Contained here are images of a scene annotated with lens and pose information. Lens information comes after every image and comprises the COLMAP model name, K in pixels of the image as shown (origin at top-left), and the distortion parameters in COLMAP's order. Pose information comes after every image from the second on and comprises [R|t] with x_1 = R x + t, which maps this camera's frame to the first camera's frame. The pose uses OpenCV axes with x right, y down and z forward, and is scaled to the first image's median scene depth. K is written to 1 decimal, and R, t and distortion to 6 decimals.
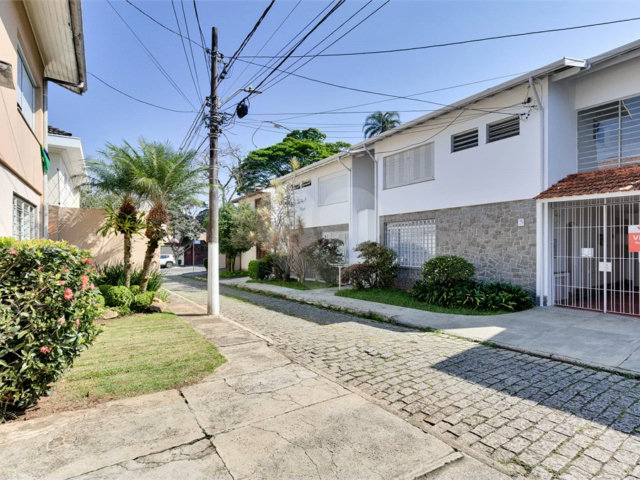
lens RADIAL K [[329.1, 0, 328.2], [0, 329.1, 242.7], [0, 0, 1]] dist [0.005480, -0.001338]
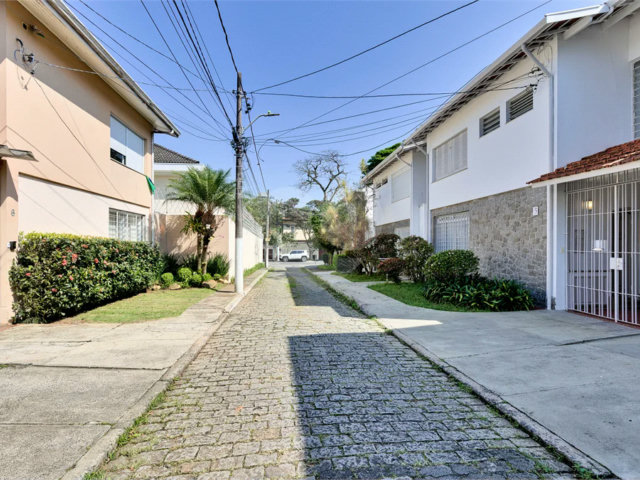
lens RADIAL K [[329.1, 0, 328.2], [0, 329.1, 242.7], [0, 0, 1]] dist [0.005480, -0.001338]
pose [[0.893316, -0.002363, -0.449423, 0.490748], [0.005806, 0.999963, 0.006283, 0.011874], [0.449392, -0.008222, 0.893297, -0.009303]]
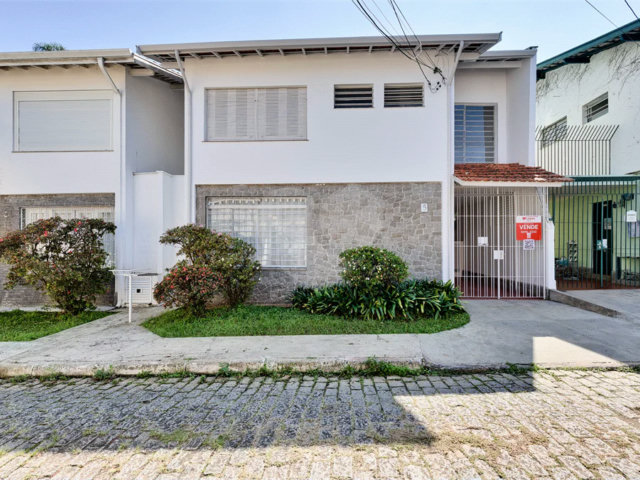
lens RADIAL K [[329.1, 0, 328.2], [0, 329.1, 242.7], [0, 0, 1]] dist [0.005480, -0.001338]
pose [[0.601479, 0.008110, 0.798847, -0.264404], [-0.007618, 0.999961, -0.004416, 0.036791], [-0.798852, -0.003430, 0.601518, 0.681791]]
